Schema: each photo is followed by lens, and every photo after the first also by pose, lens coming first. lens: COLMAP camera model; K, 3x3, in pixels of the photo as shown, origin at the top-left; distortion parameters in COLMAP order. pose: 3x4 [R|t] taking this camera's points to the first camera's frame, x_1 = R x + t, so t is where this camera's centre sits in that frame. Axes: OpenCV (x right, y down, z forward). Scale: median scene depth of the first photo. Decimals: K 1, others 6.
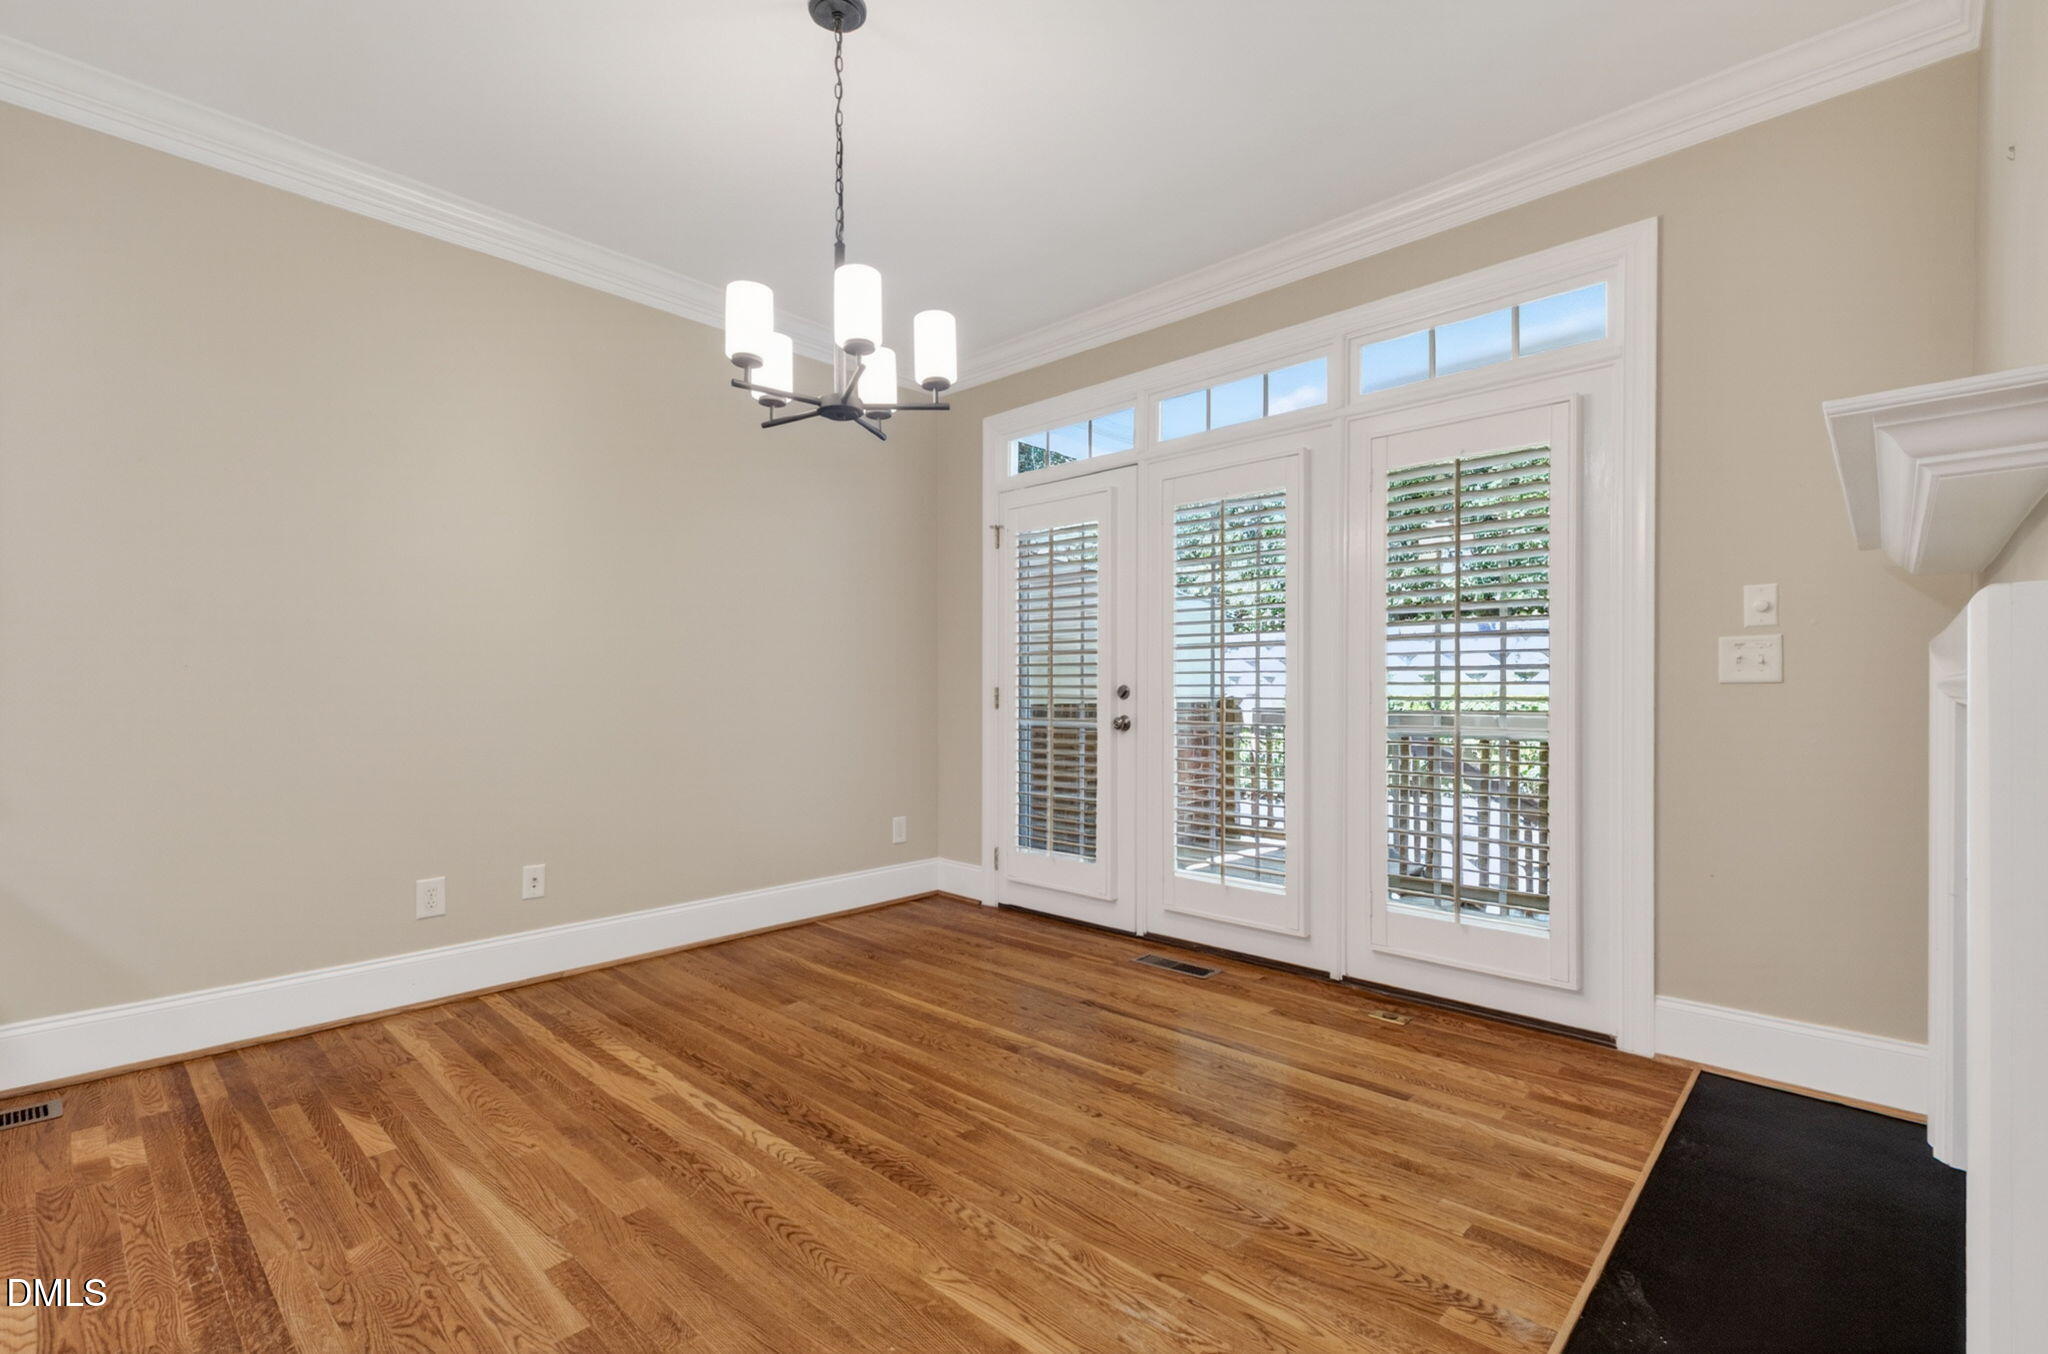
lens RADIAL K [[894.1, 0, 1021.4], [0, 894.1, 699.4], [0, 0, 1]] dist [0.000808, 0.000033]
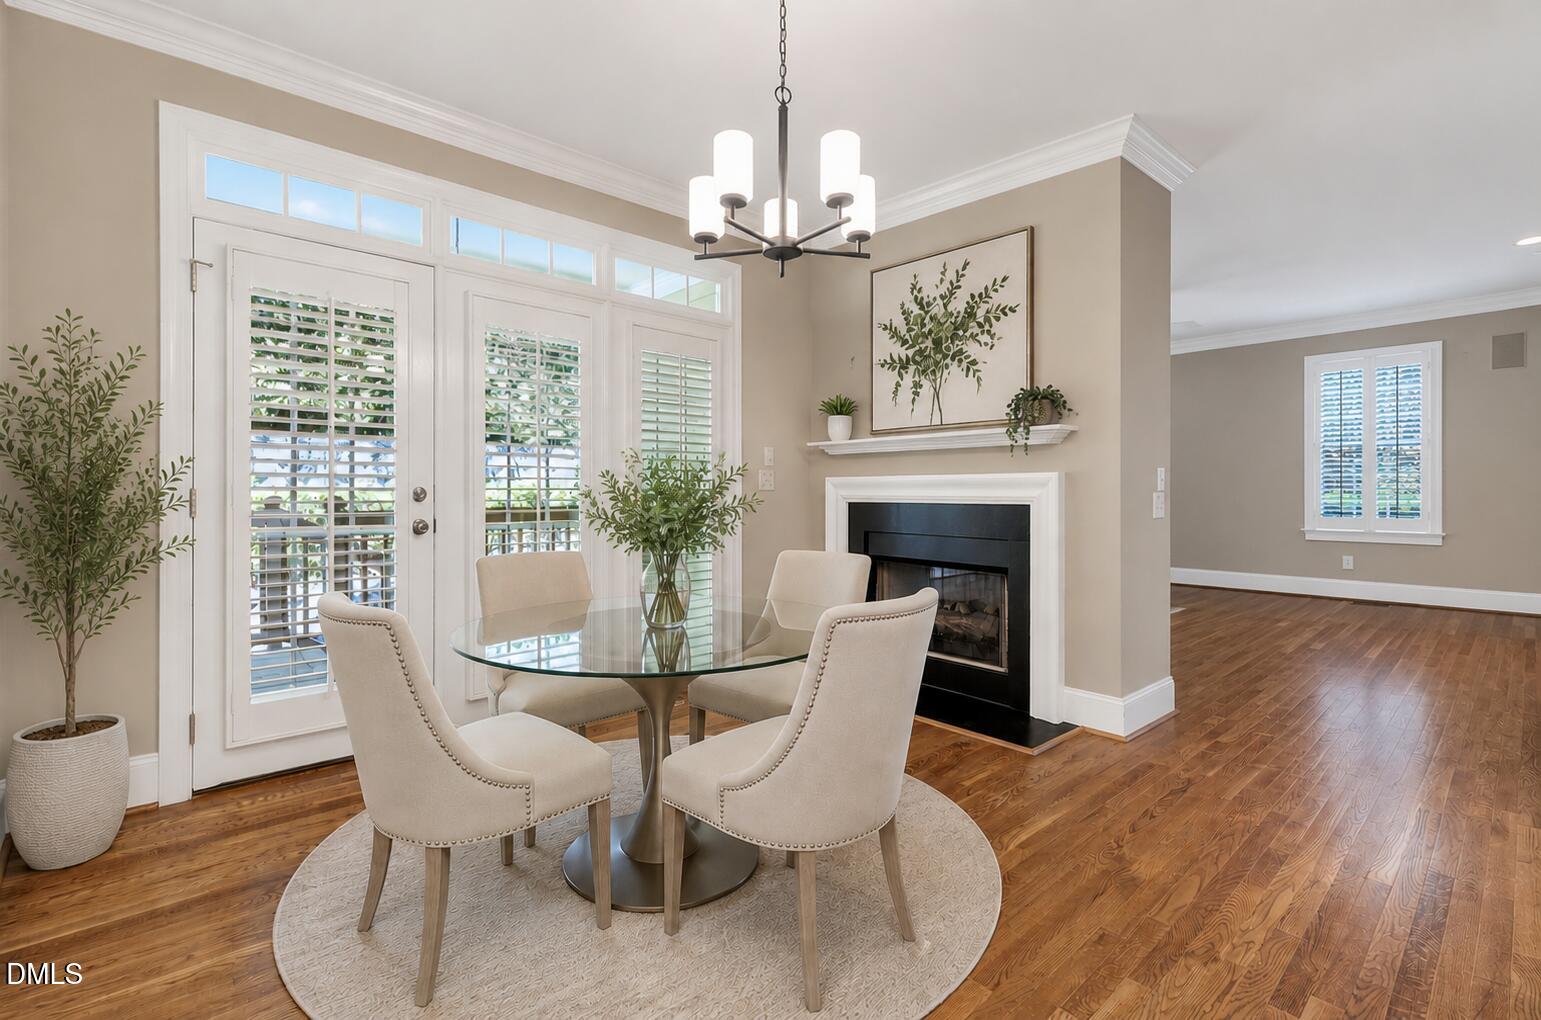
lens RADIAL K [[680.3, 0, 772.8], [0, 680.3, 502.2], [0, 0, 1]] dist [0.003958, 0.000518]
pose [[0.083939, 0.000155, 0.996471, -0.580624], [0.002333, 0.999997, -0.000352, -0.000339], [-0.996468, 0.002355, 0.083938, 0.543376]]
